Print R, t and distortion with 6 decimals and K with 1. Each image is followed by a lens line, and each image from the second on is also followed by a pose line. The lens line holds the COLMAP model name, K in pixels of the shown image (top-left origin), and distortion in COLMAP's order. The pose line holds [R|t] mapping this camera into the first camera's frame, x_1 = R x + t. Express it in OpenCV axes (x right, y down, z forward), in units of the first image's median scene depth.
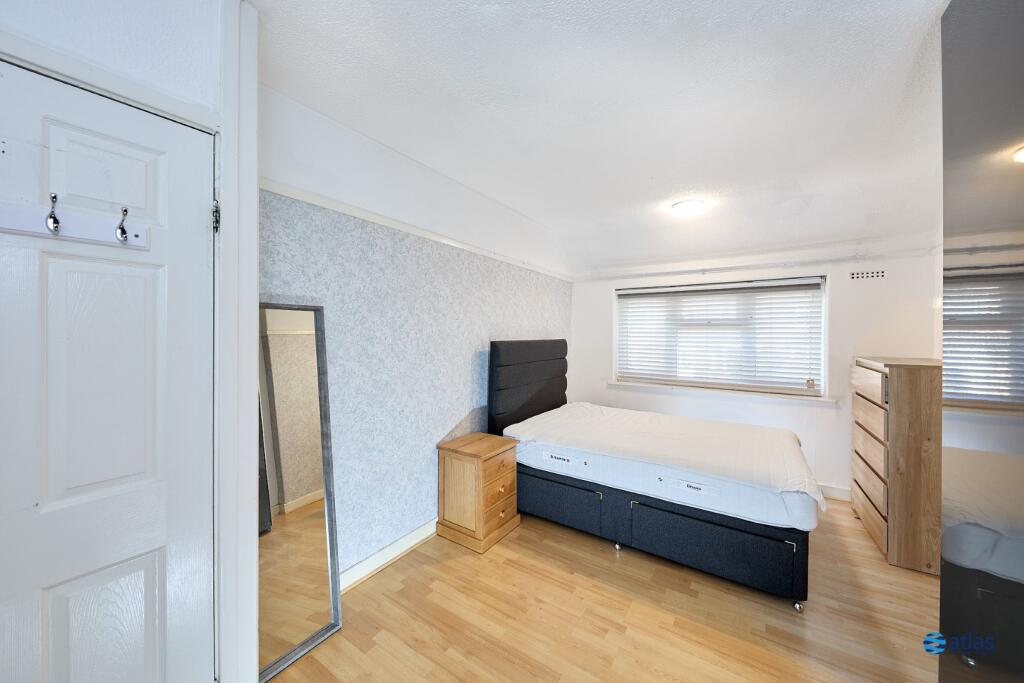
lens RADIAL K [[364.1, 0, 510.9], [0, 364.1, 332.0], [0, 0, 1]] dist [0.000200, -0.000190]
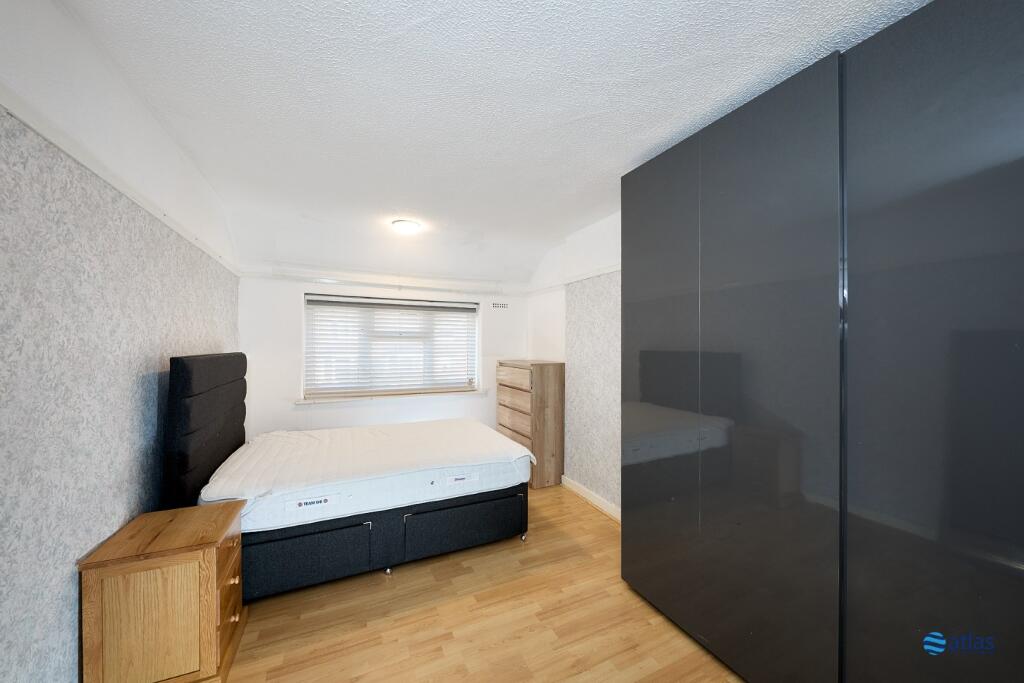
lens RADIAL K [[362.1, 0, 512.0], [0, 362.1, 341.5], [0, 0, 1]] dist [-0.001592, -0.000360]
pose [[0.519356, 0.007669, 0.854523, -0.321639], [-0.004119, 0.999971, -0.006471, 0.000420], [-0.854548, -0.000160, 0.519373, 0.223853]]
